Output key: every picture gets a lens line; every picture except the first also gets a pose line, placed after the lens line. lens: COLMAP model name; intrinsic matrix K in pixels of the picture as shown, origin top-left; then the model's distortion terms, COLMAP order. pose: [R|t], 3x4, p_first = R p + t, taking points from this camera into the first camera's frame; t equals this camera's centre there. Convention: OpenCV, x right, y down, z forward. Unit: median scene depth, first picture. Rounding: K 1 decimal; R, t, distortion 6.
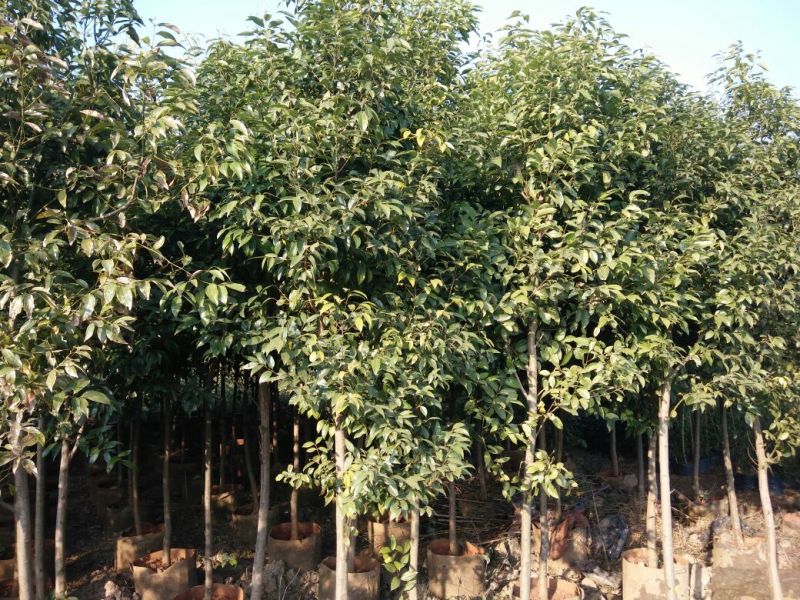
lens RADIAL K [[620.3, 0, 400.0], [0, 620.3, 300.0], [0, 0, 1]] dist [0.117810, -0.192771]
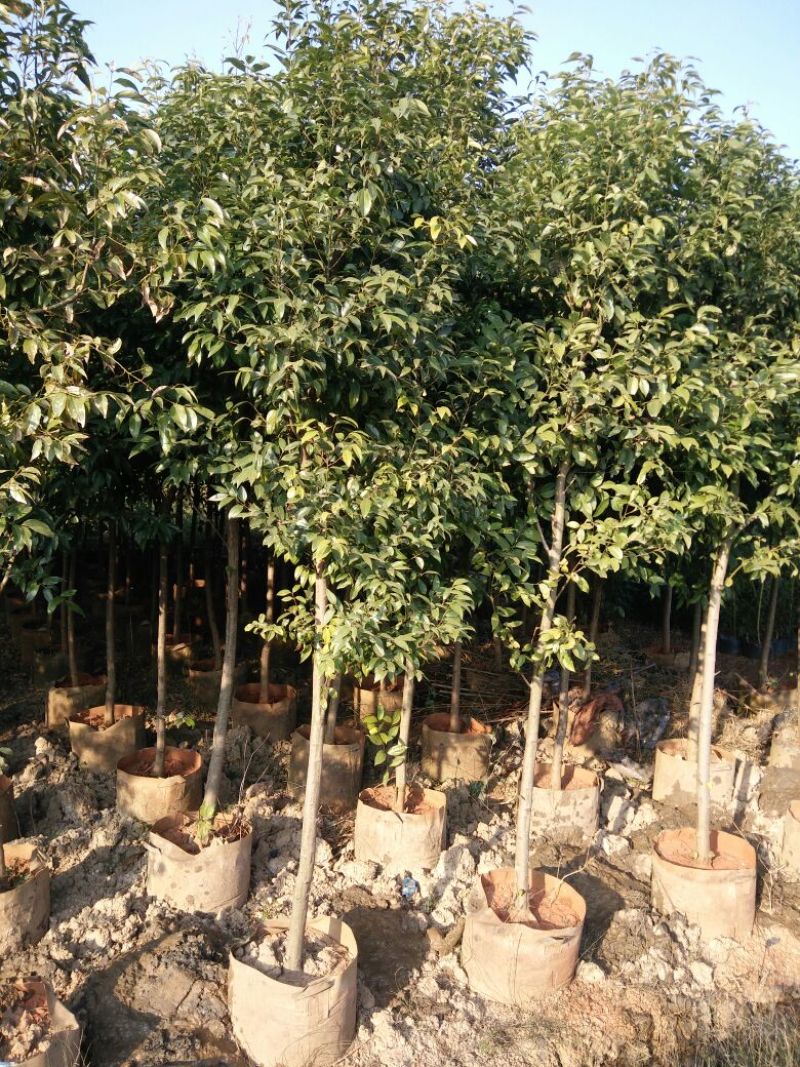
lens RADIAL K [[866.7, 0, 397.6], [0, 866.7, 527.9], [0, 0, 1]] dist [0.097226, -0.151089]
pose [[0.998032, 0.059378, -0.020141, 0.026547], [-0.055832, 0.987781, 0.145506, -0.036064], [0.028535, -0.144095, 0.989152, -0.150846]]
